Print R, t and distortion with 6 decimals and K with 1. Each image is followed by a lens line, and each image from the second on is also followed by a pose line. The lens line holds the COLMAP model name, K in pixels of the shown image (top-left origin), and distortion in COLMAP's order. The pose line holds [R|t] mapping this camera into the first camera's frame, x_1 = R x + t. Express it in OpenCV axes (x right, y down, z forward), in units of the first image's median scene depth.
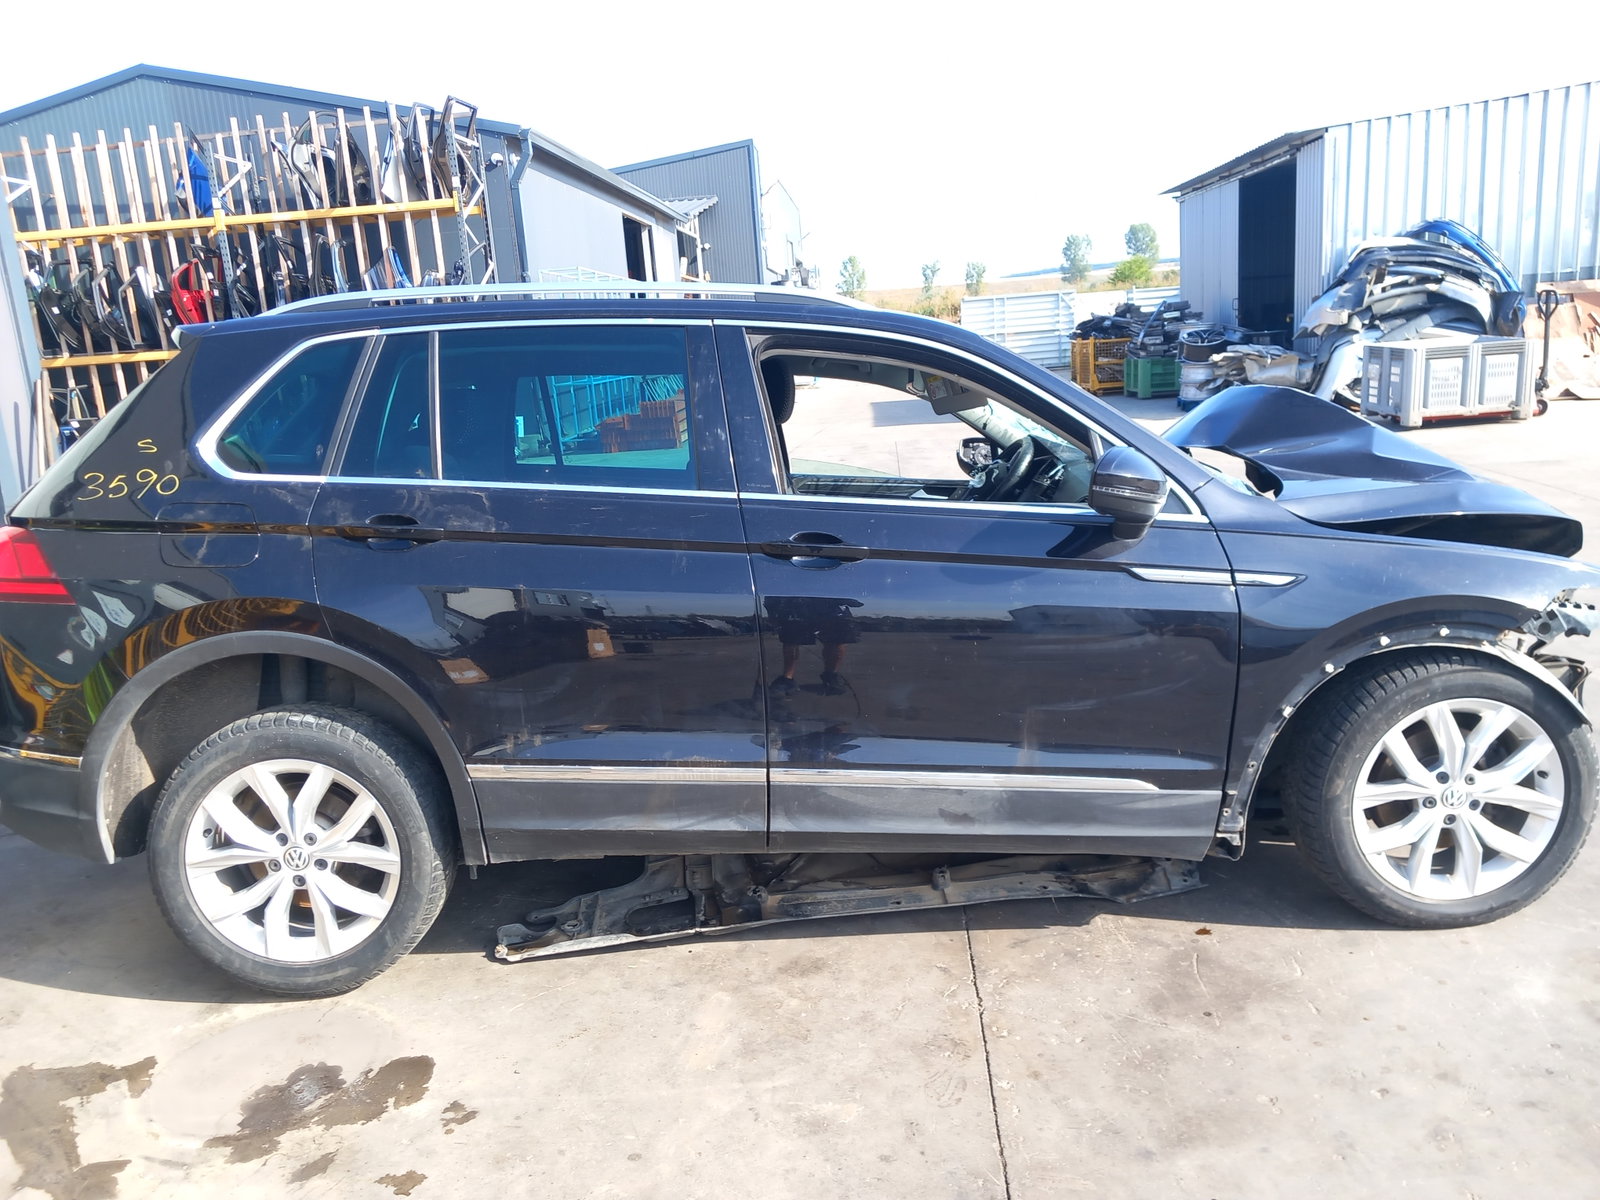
lens RADIAL K [[1289.7, 0, 800.0], [0, 1289.7, 600.0], [0, 0, 1]] dist [0.017996, 0.001506]
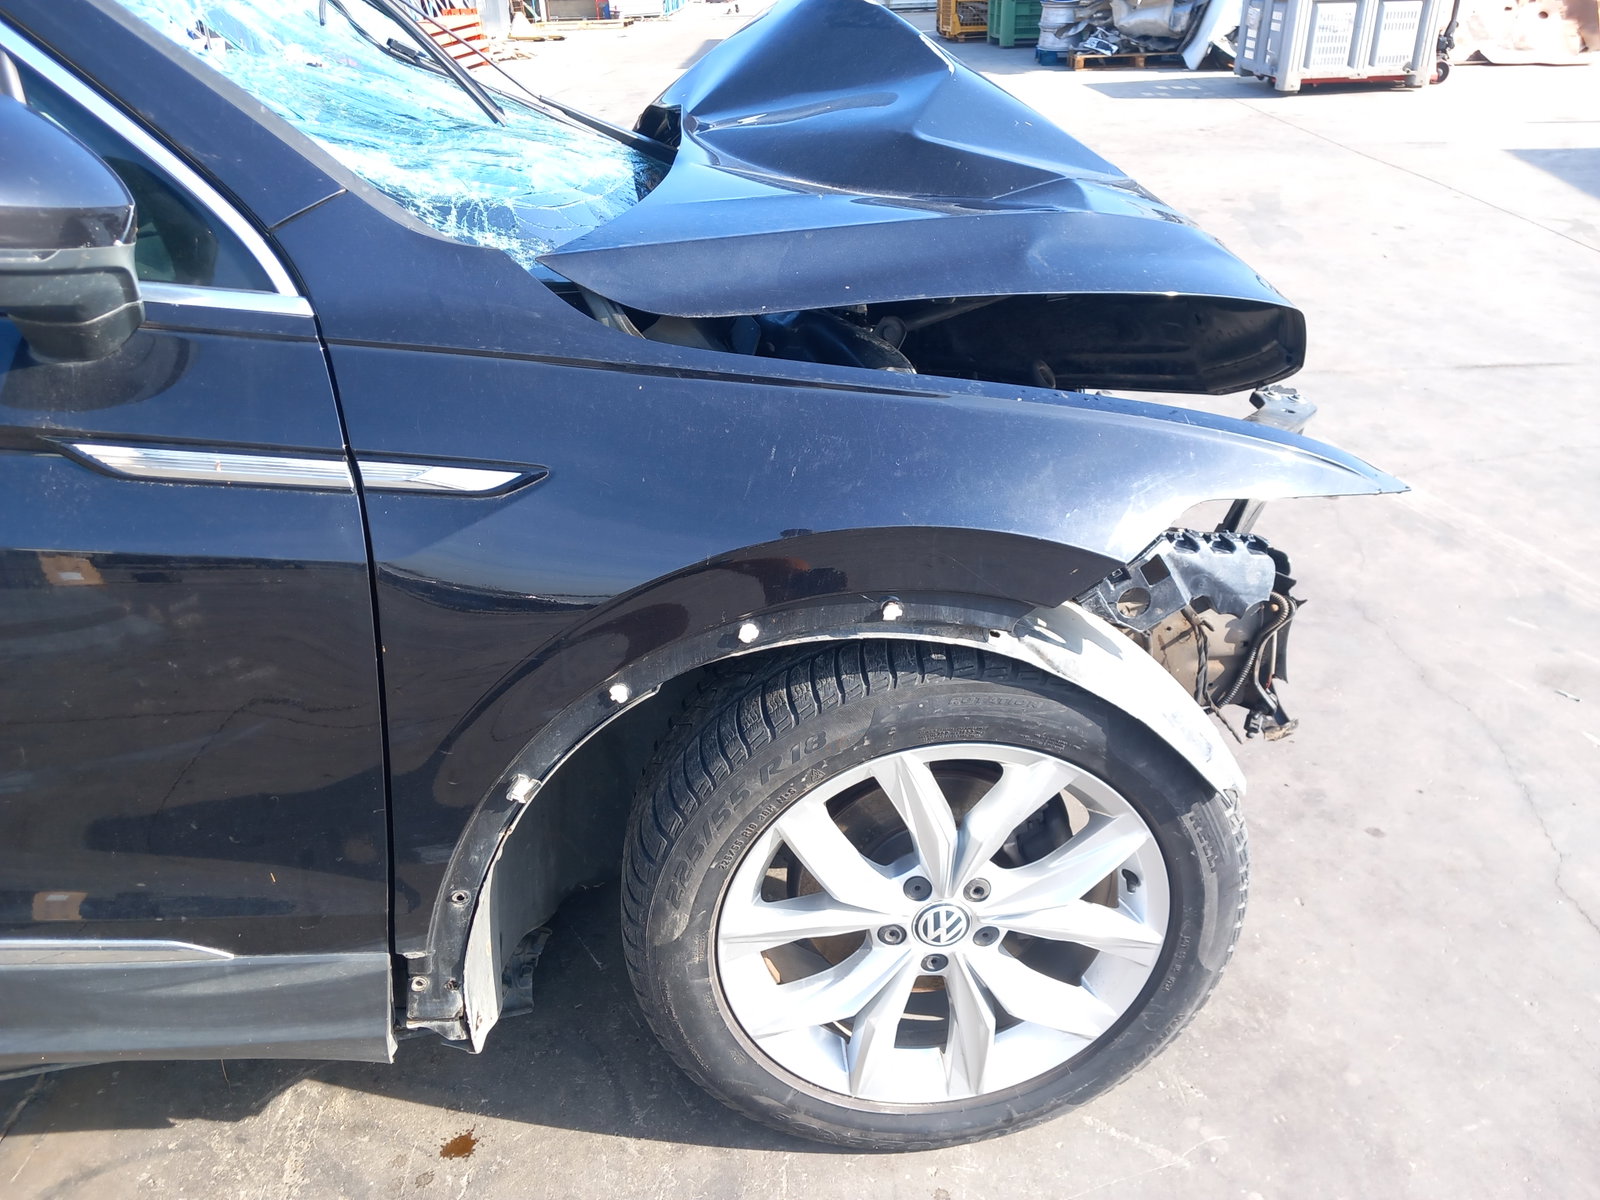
lens RADIAL K [[1271.8, 0, 793.8], [0, 1271.8, 620.8], [0, 0, 1]] dist [0.069296, -0.114908]
pose [[0.997824, 0.003498, 0.065835, 0.419769], [-0.020770, 0.964418, 0.263565, -0.074149], [-0.062570, -0.264359, 0.962393, 0.587455]]
